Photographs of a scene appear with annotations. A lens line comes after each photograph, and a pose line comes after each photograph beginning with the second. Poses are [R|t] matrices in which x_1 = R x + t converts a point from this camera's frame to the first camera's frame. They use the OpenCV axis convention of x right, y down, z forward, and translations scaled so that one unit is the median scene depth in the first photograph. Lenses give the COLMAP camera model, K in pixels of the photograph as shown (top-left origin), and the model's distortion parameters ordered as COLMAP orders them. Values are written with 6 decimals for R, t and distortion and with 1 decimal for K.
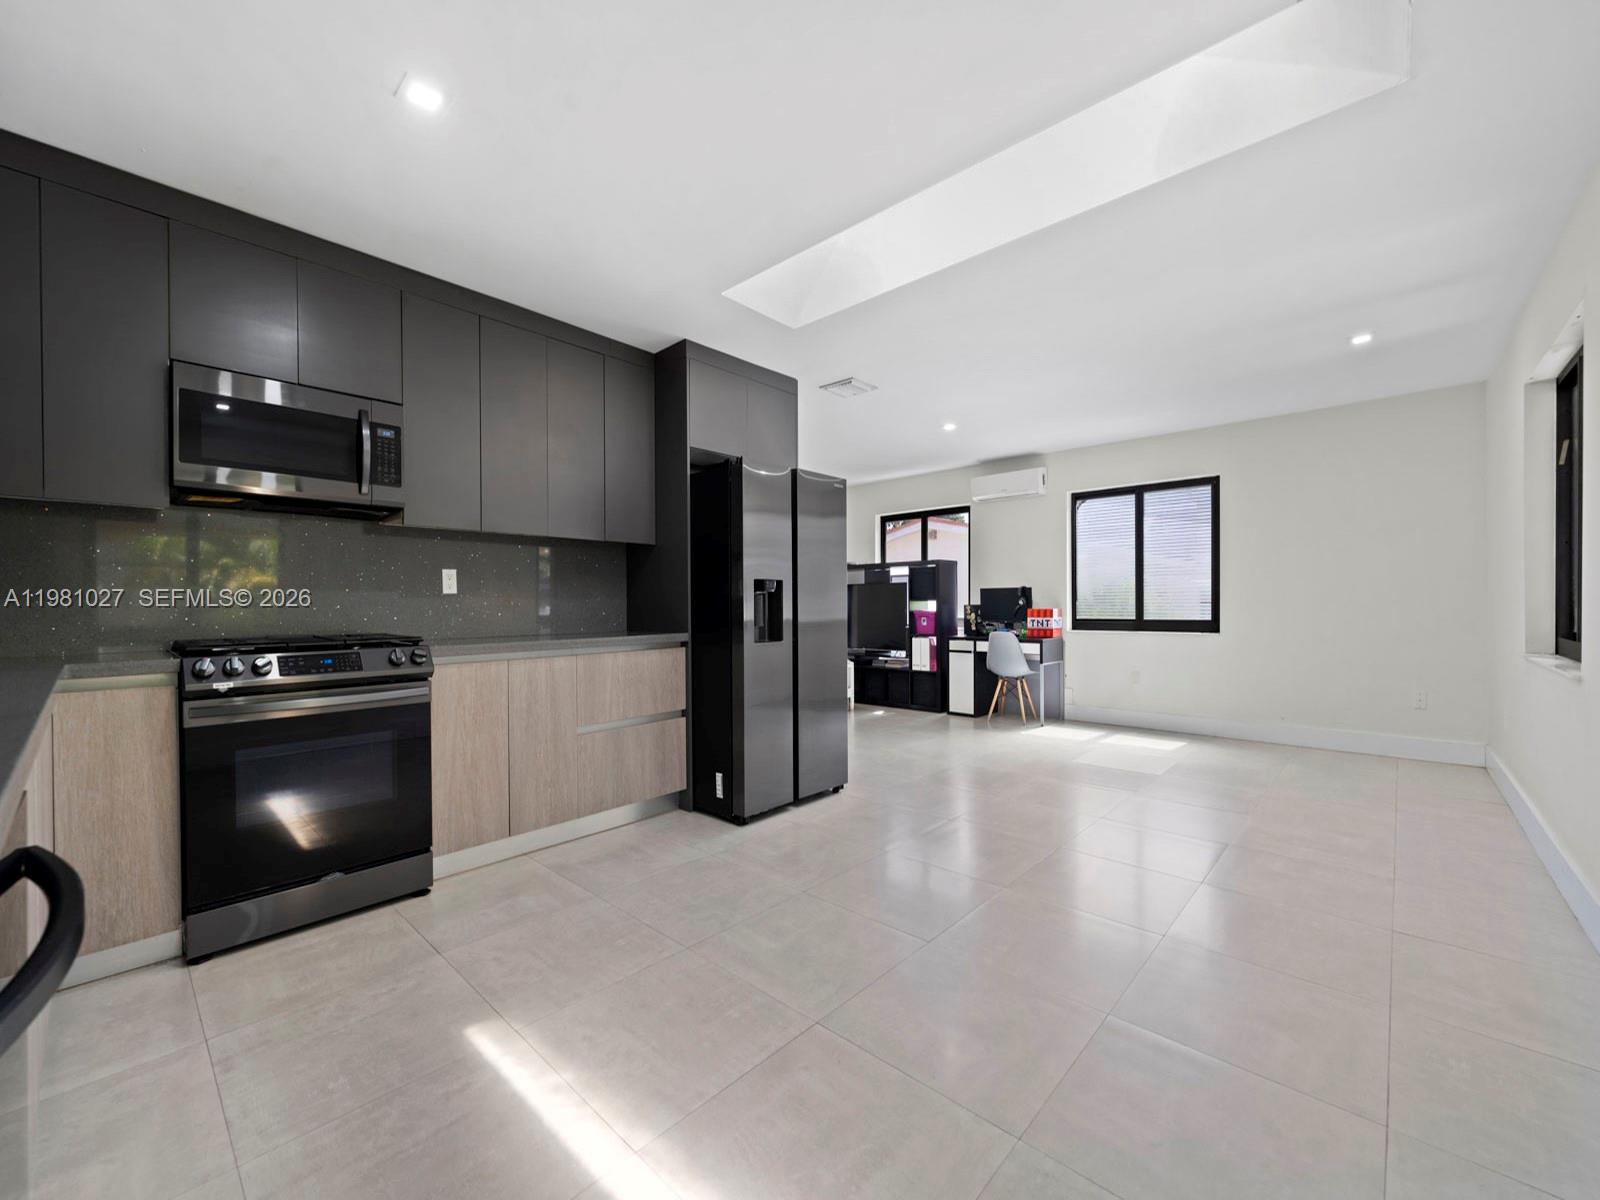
lens RADIAL K [[650.2, 0, 797.7], [0, 650.2, 609.4], [0, 0, 1]] dist [0.001549, -0.001276]
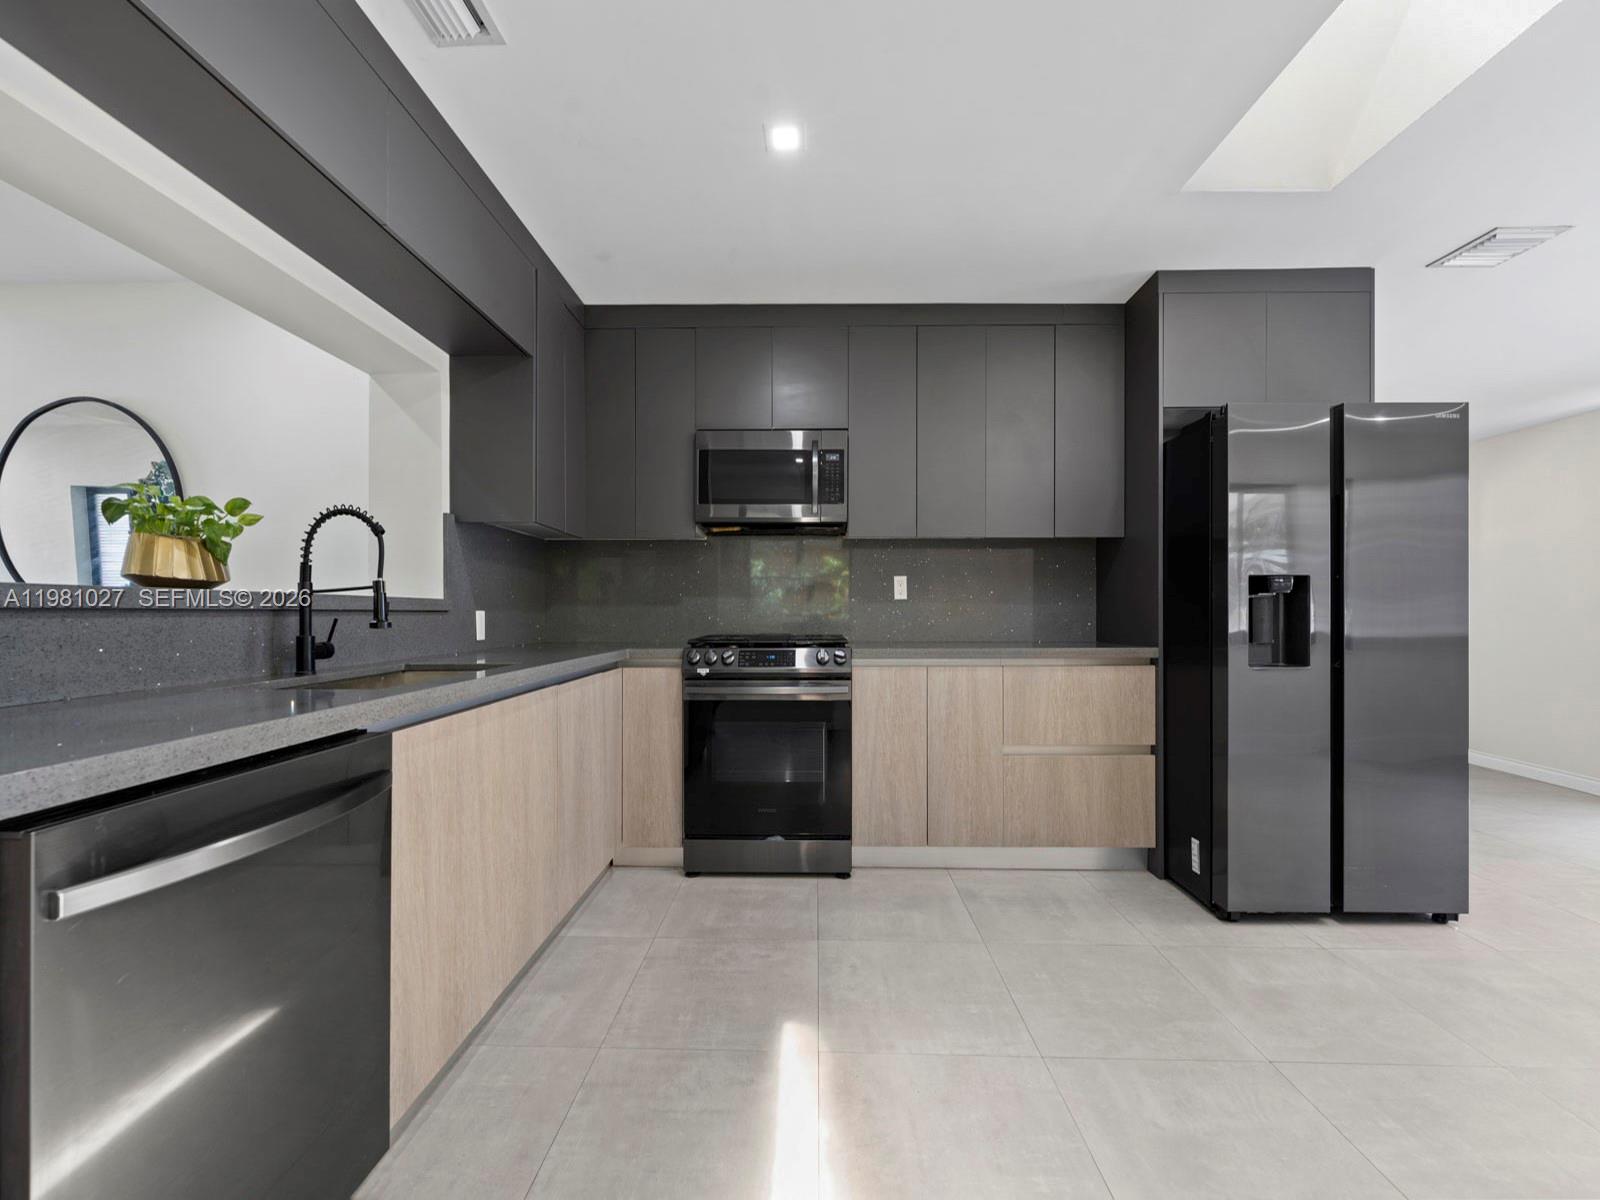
lens RADIAL K [[650.2, 0, 795.0], [0, 650.2, 608.6], [0, 0, 1]] dist [0.001549, -0.001276]
pose [[0.657305, 0.004126, -0.753613, 0.154018], [-0.009774, 0.999948, -0.003050, -0.004237], [0.753561, 0.009371, 0.657311, 0.188679]]
